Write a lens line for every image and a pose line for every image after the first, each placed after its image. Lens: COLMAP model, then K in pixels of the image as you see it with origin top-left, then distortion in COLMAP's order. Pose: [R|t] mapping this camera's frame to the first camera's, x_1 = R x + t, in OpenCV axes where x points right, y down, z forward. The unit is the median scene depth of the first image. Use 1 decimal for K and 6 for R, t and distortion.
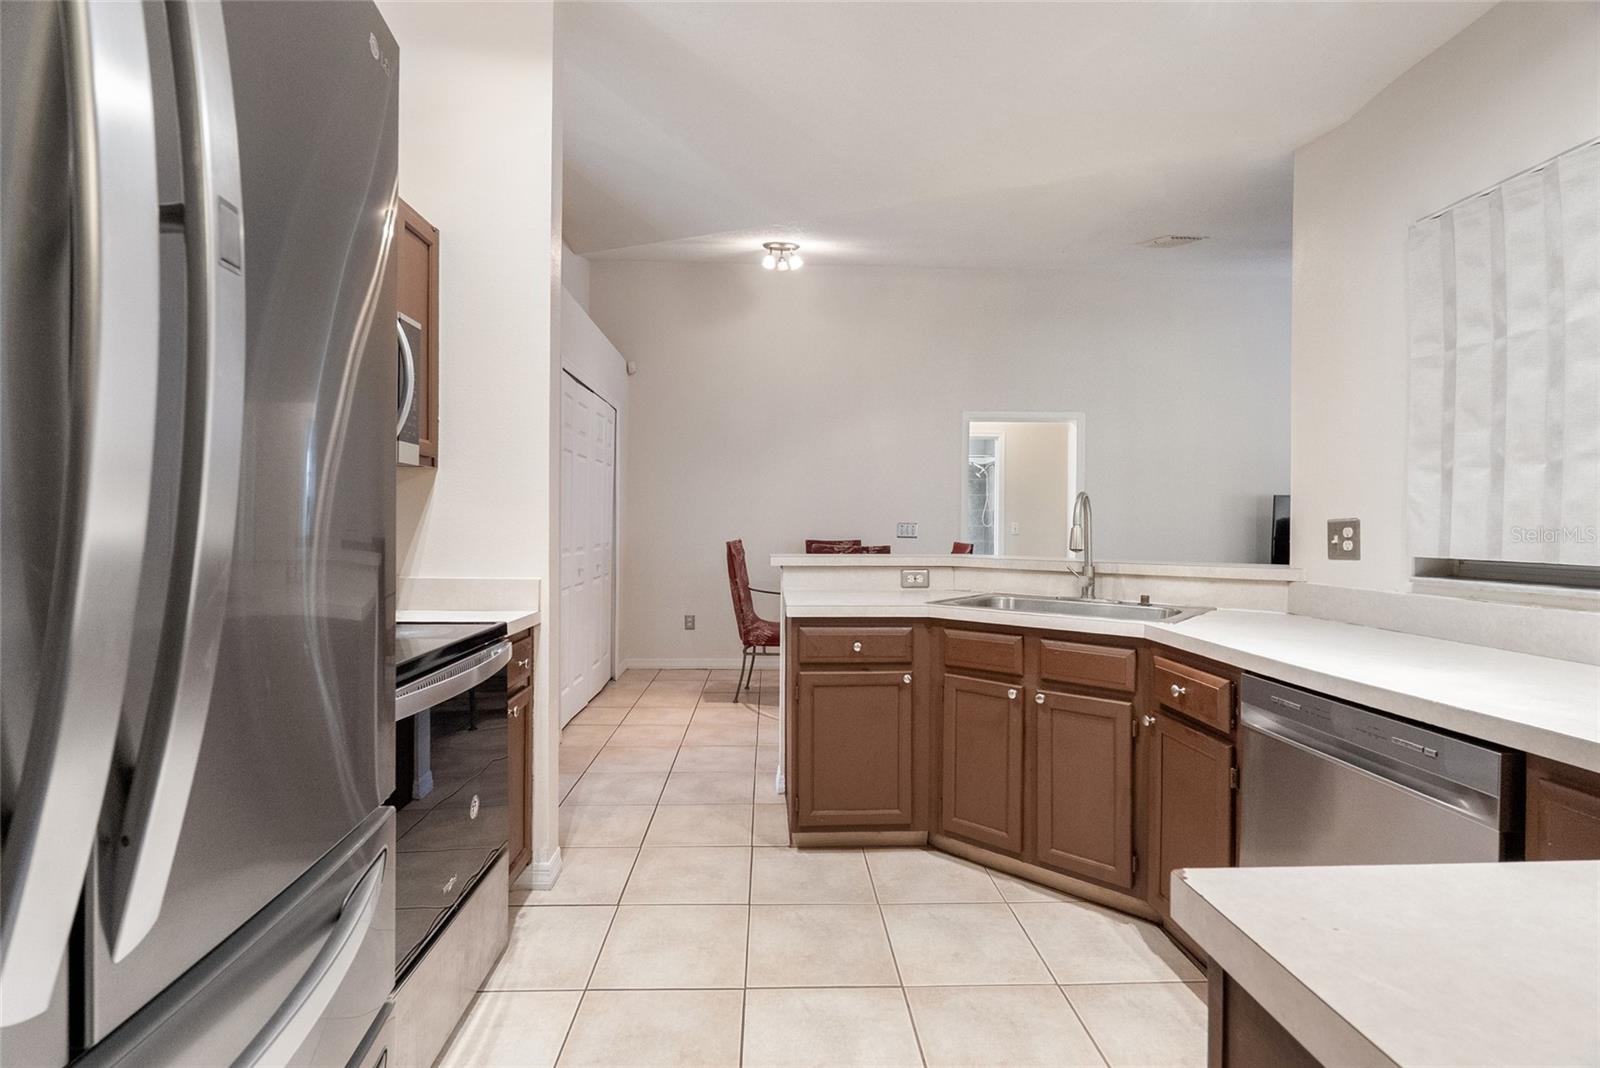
lens RADIAL K [[708.4, 0, 799.0], [0, 708.4, 530.6], [0, 0, 1]] dist [-0.013685, 0.002698]
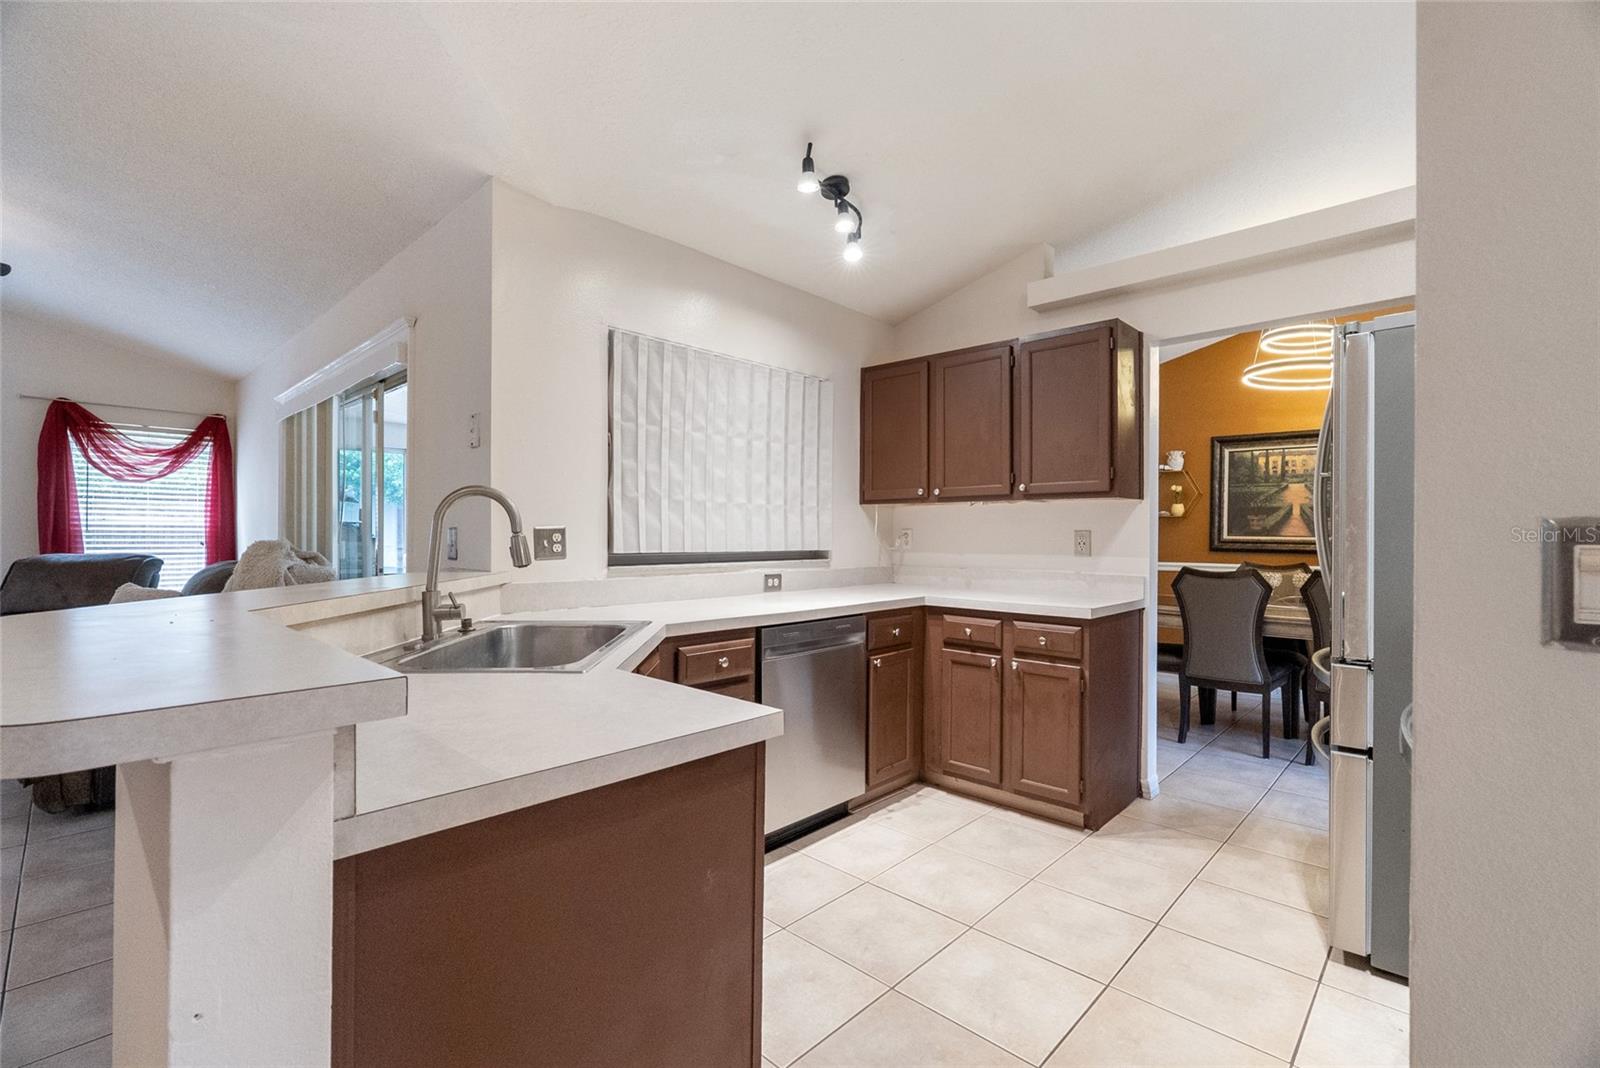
lens RADIAL K [[708.4, 0, 774.9], [0, 708.4, 533.8], [0, 0, 1]] dist [-0.013685, 0.002698]
pose [[-0.680971, -0.013080, 0.732193, -0.414728], [-0.010430, 0.999912, 0.008162, -0.018807], [-0.732236, -0.002079, -0.681048, 1.578571]]
